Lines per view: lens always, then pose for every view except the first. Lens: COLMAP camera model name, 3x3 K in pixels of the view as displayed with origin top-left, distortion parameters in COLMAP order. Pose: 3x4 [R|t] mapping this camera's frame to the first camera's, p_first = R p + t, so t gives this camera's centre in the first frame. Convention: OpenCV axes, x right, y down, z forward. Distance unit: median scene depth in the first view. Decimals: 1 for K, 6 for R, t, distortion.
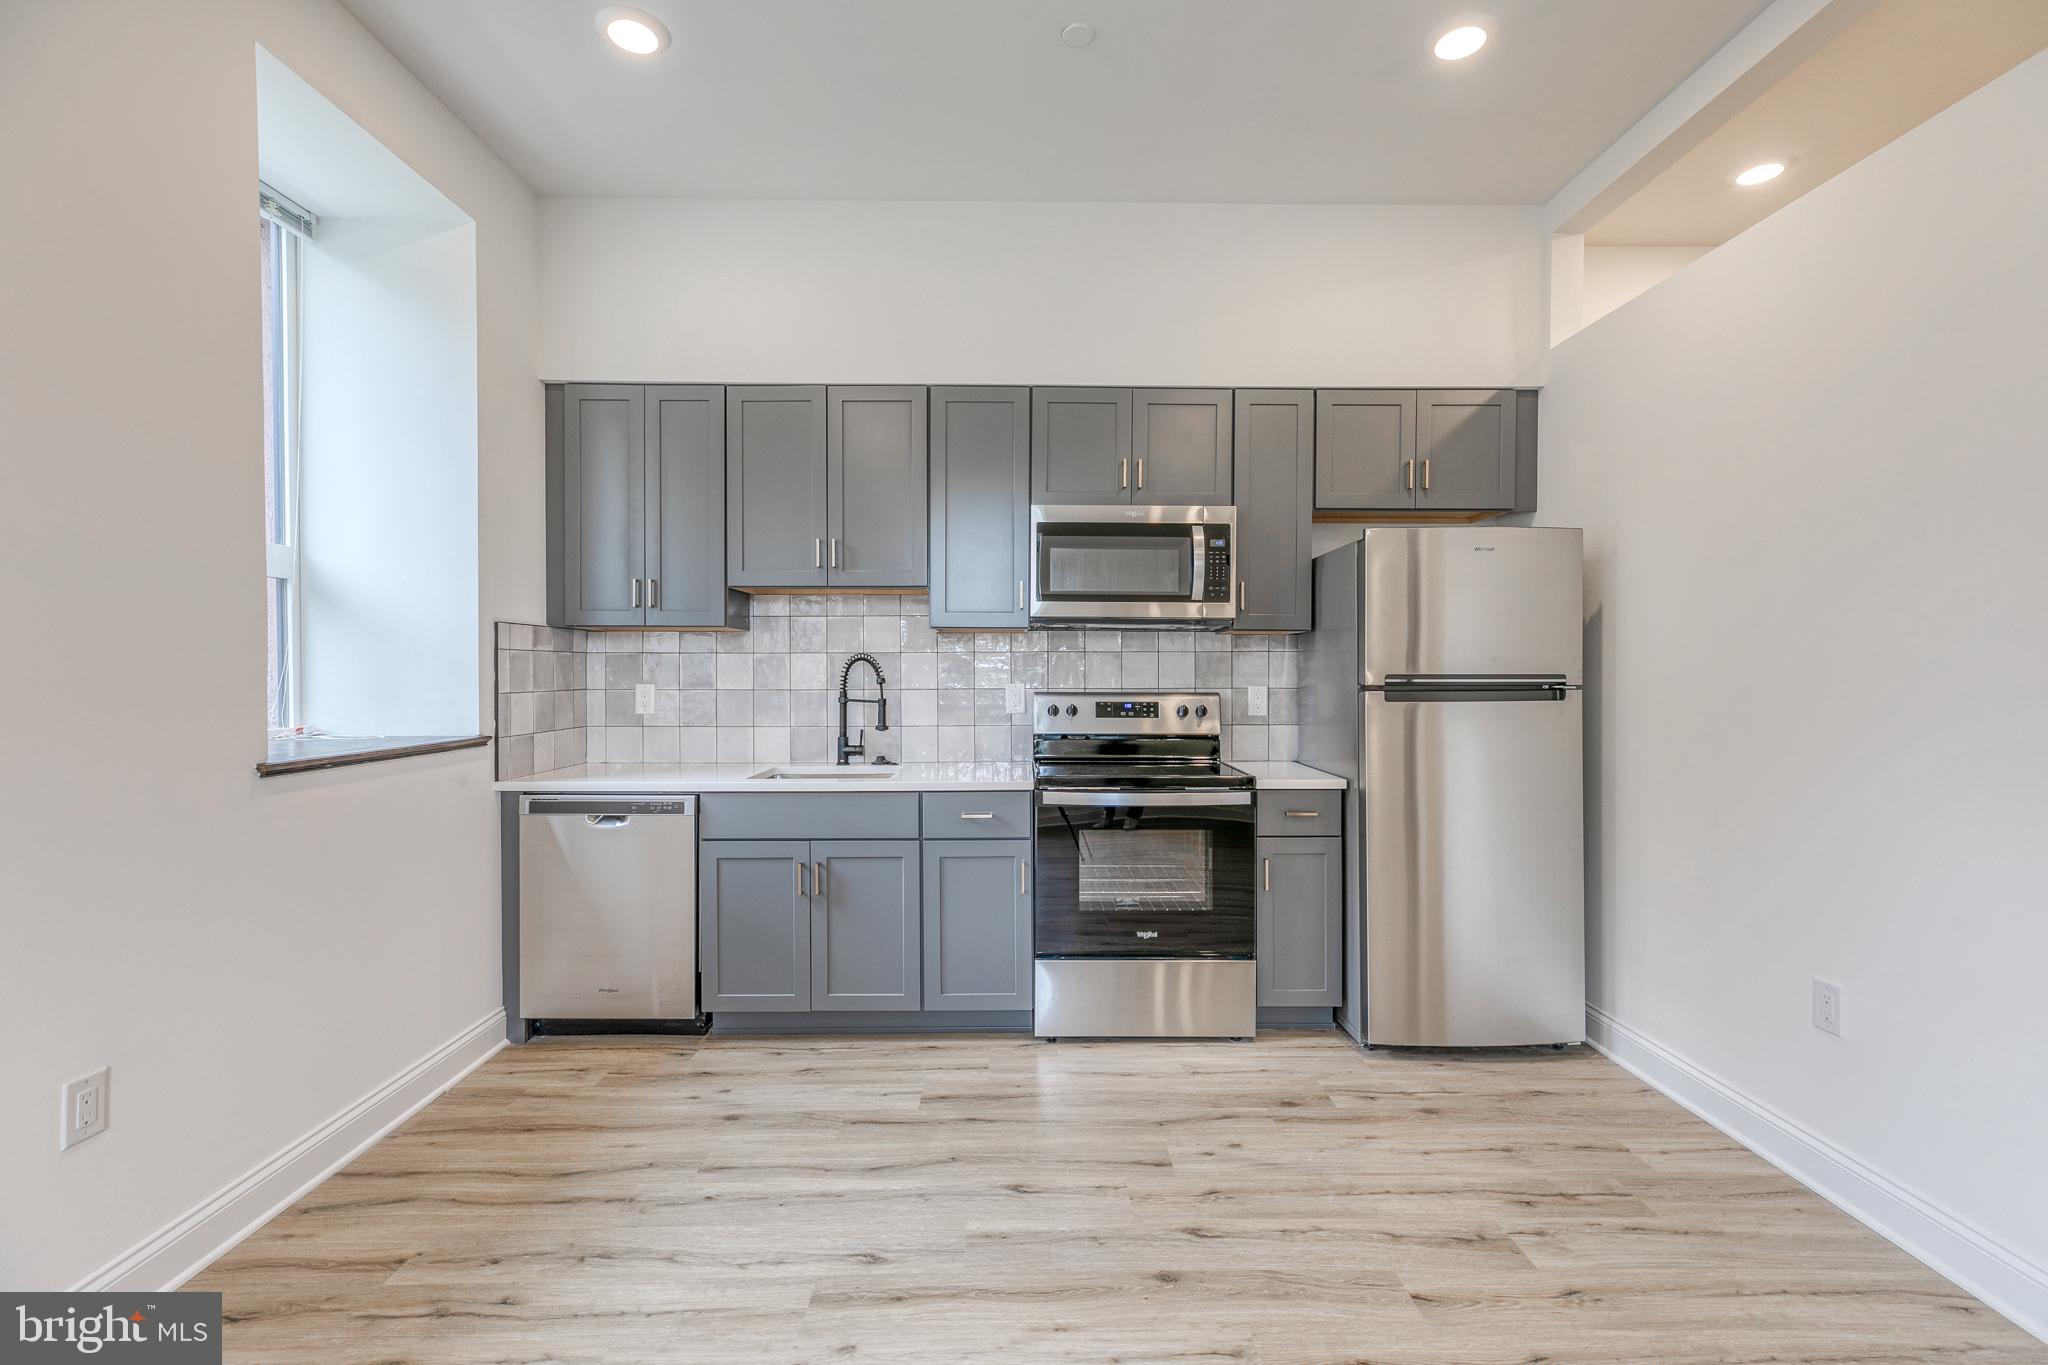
lens RADIAL K [[914.0, 0, 1028.4], [0, 914.0, 681.1], [0, 0, 1]] dist [0.008127, 0.000070]
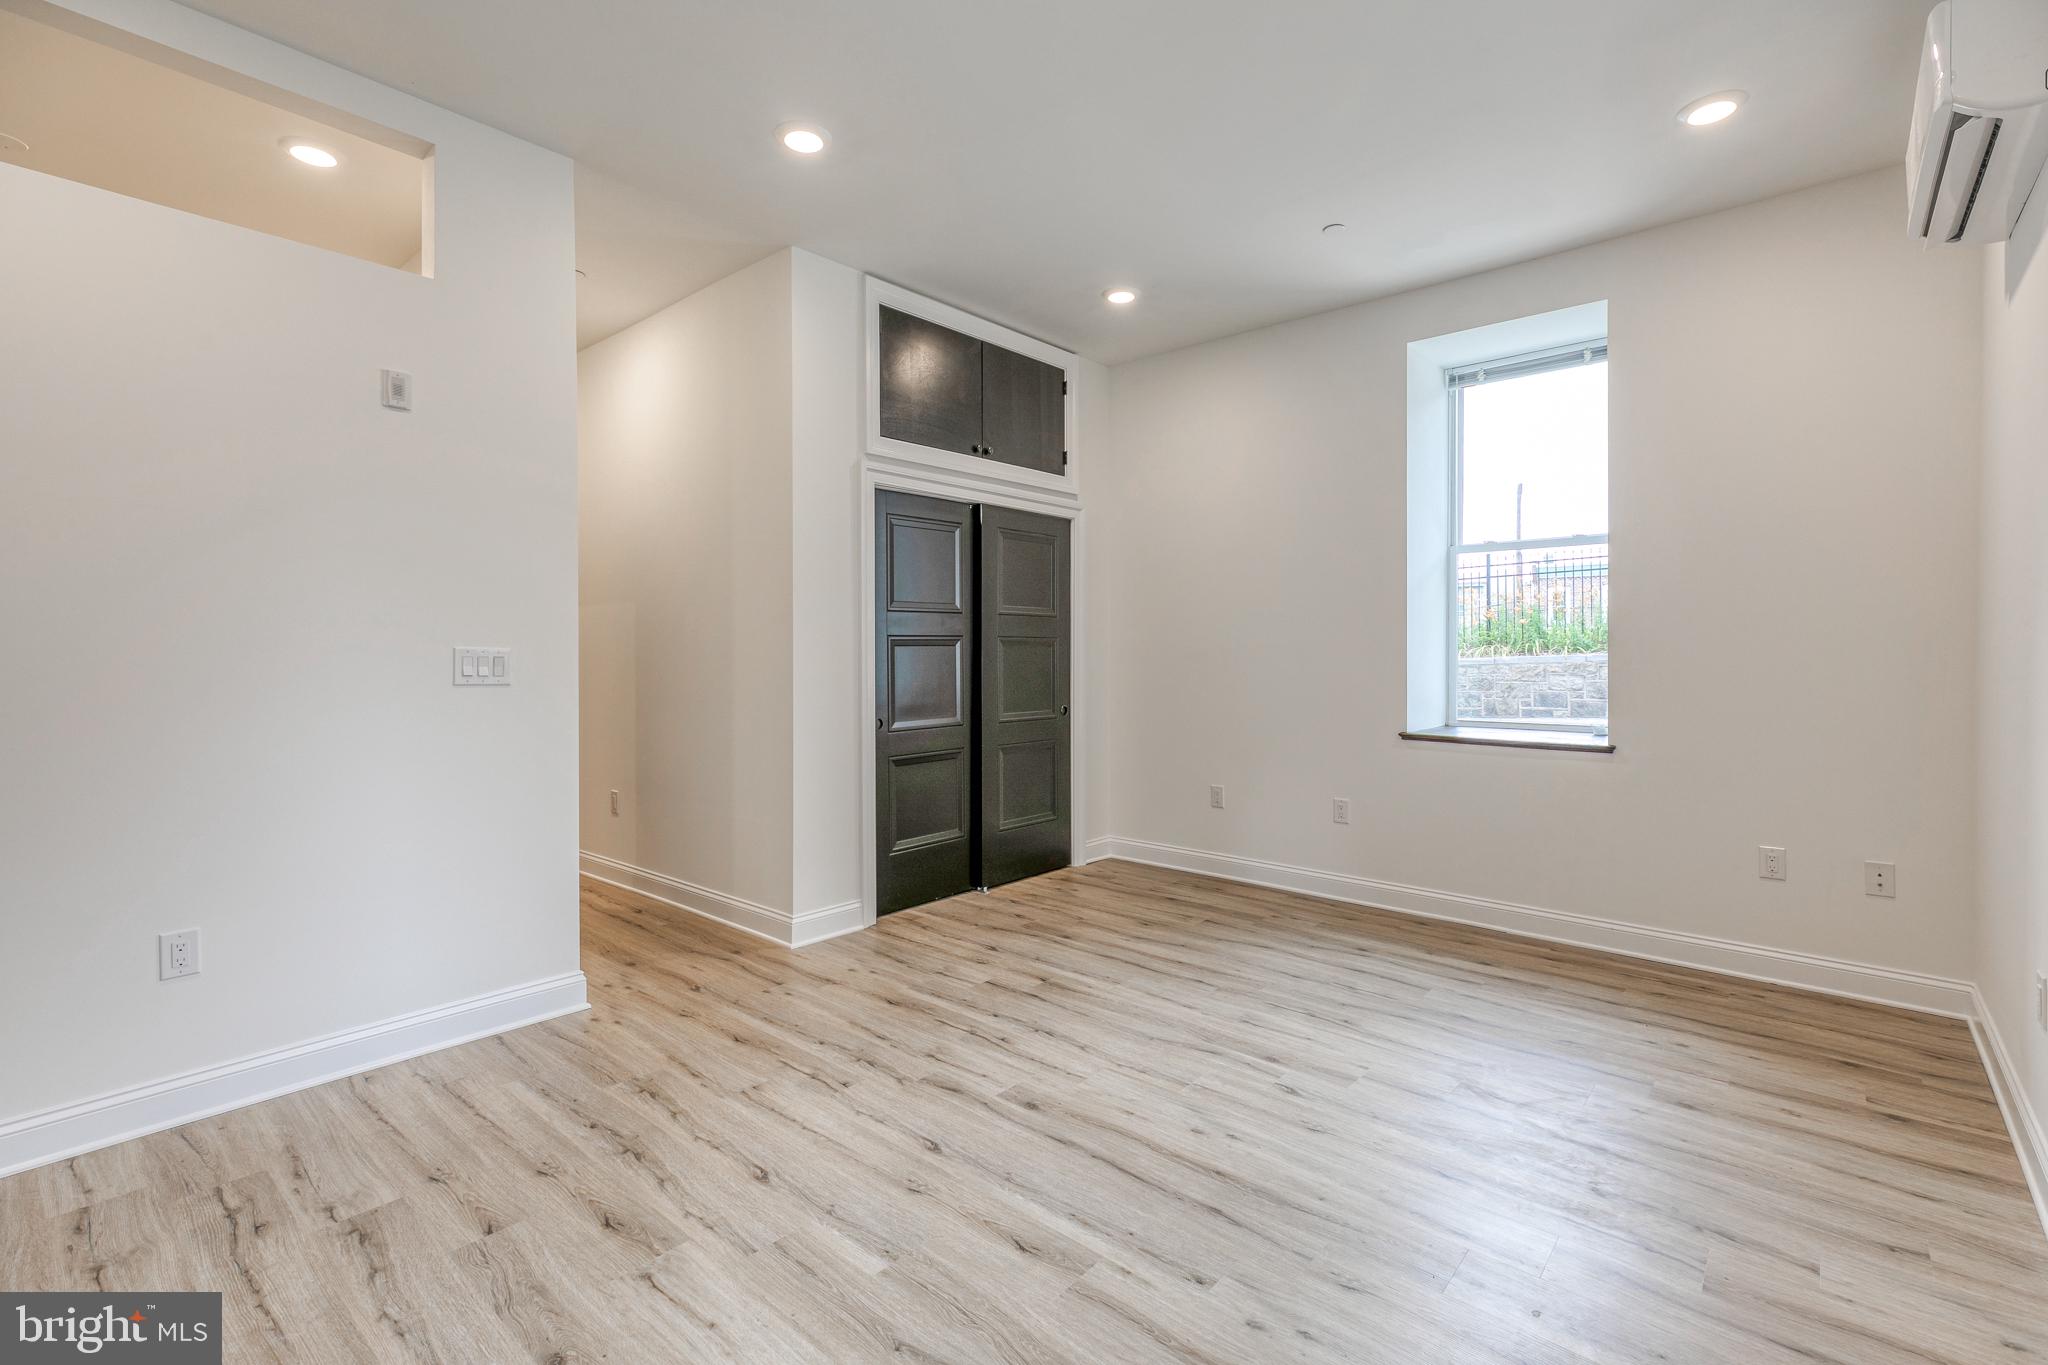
lens RADIAL K [[914.0, 0, 1028.4], [0, 914.0, 681.1], [0, 0, 1]] dist [0.008127, 0.000070]
pose [[-0.748372, -0.020490, 0.662963, -0.453277], [0.009732, 0.999076, 0.041865, -0.009404], [-0.663208, 0.037783, -0.747481, 0.818211]]
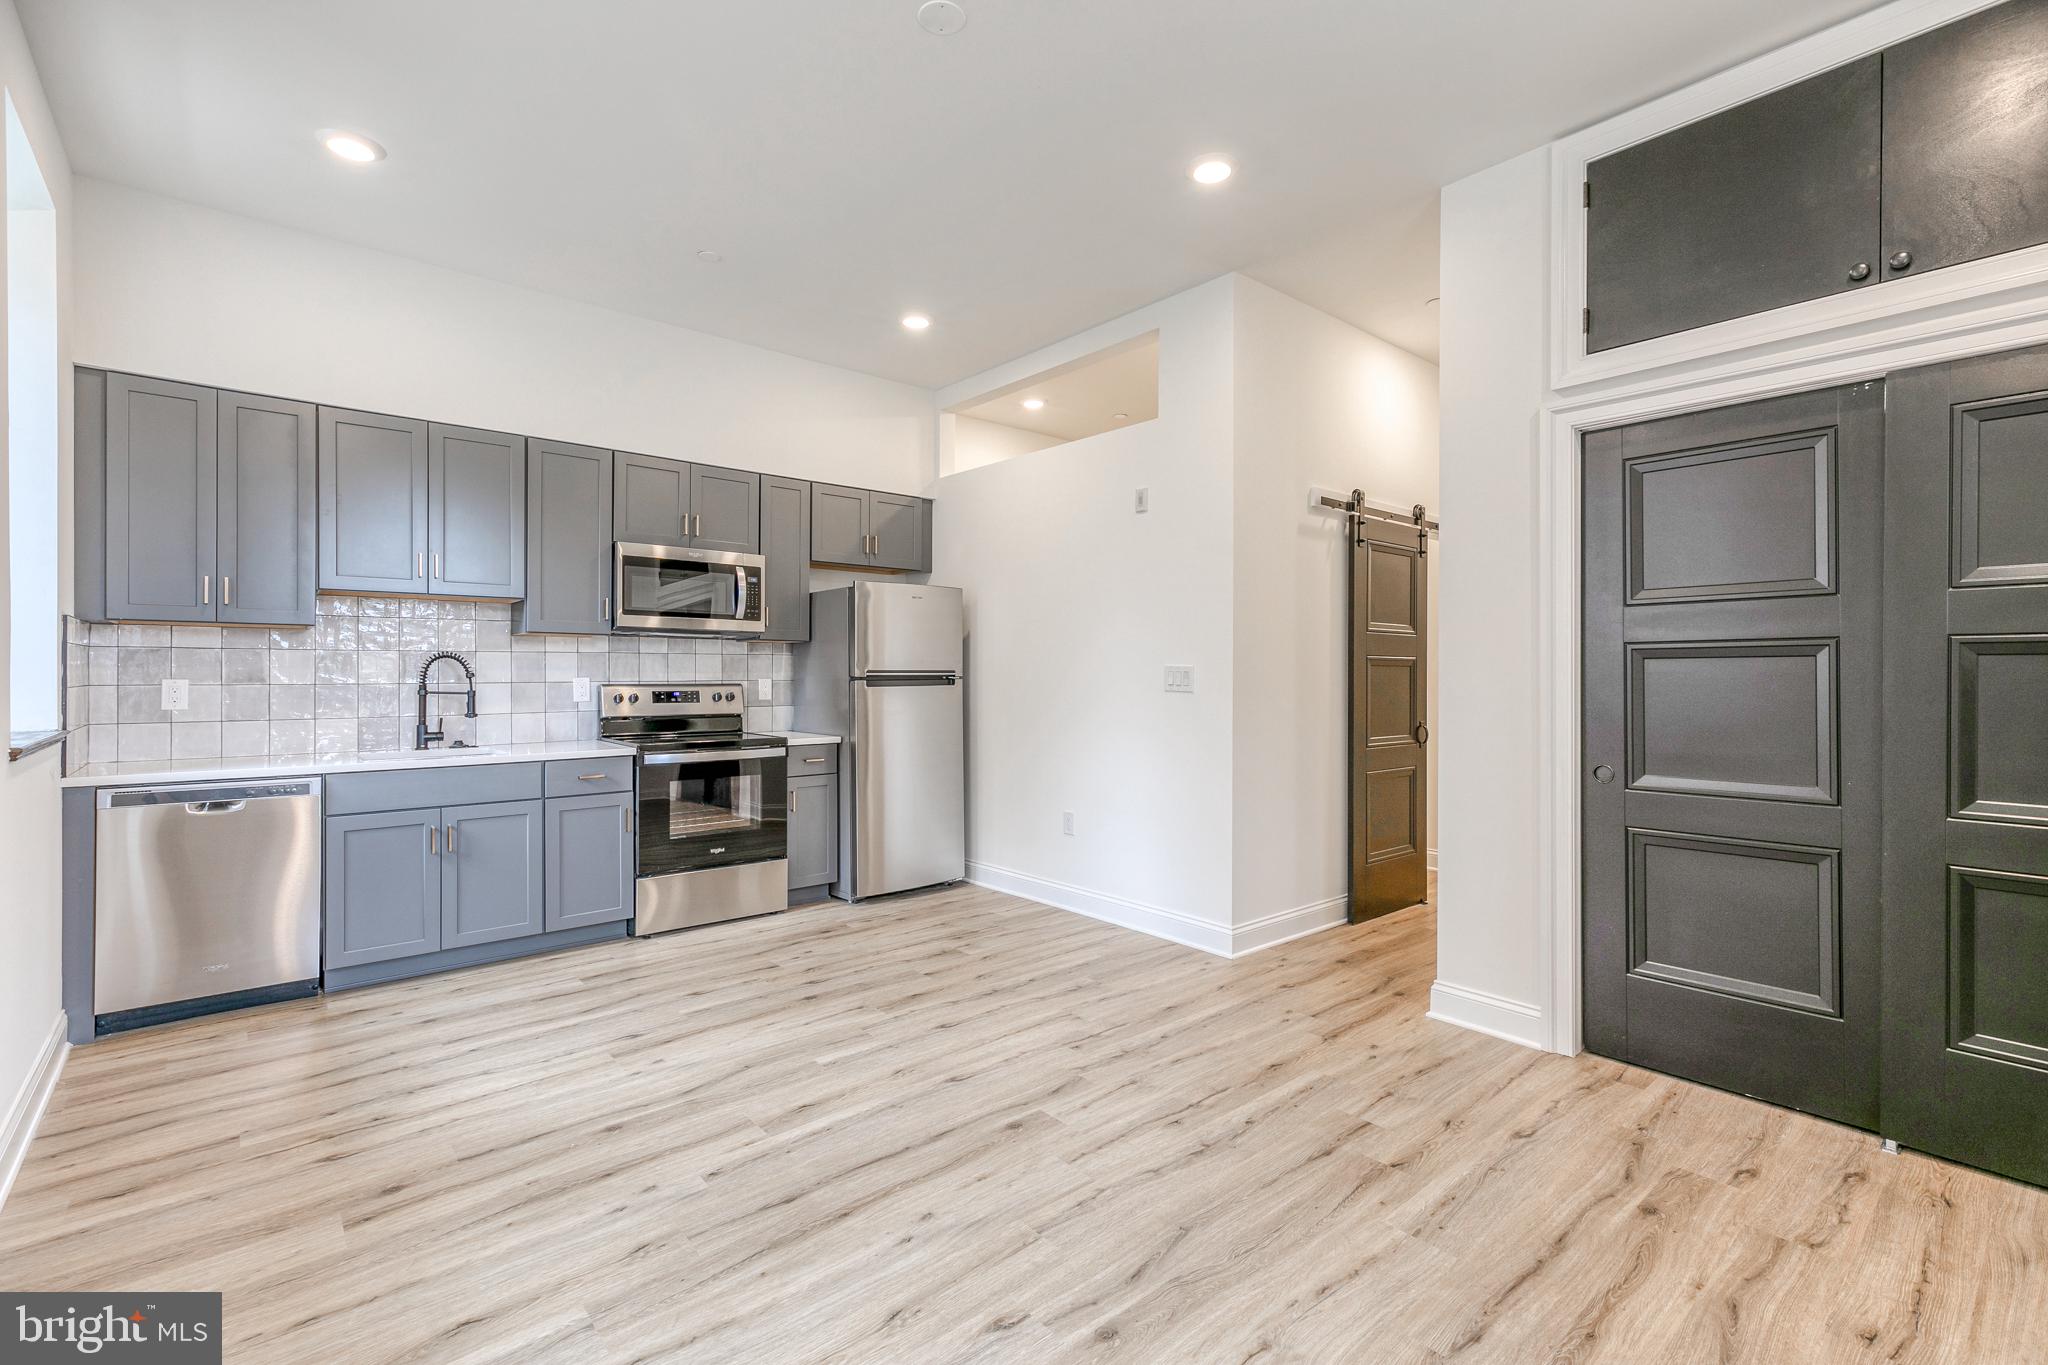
lens RADIAL K [[914.0, 0, 1028.4], [0, 914.0, 681.1], [0, 0, 1]] dist [0.008127, 0.000070]
pose [[0.761064, -0.005511, 0.648654, -0.431455], [0.006493, 0.999979, 0.000878, 0.012088], [-0.648645, 0.003543, 0.761083, -0.416850]]
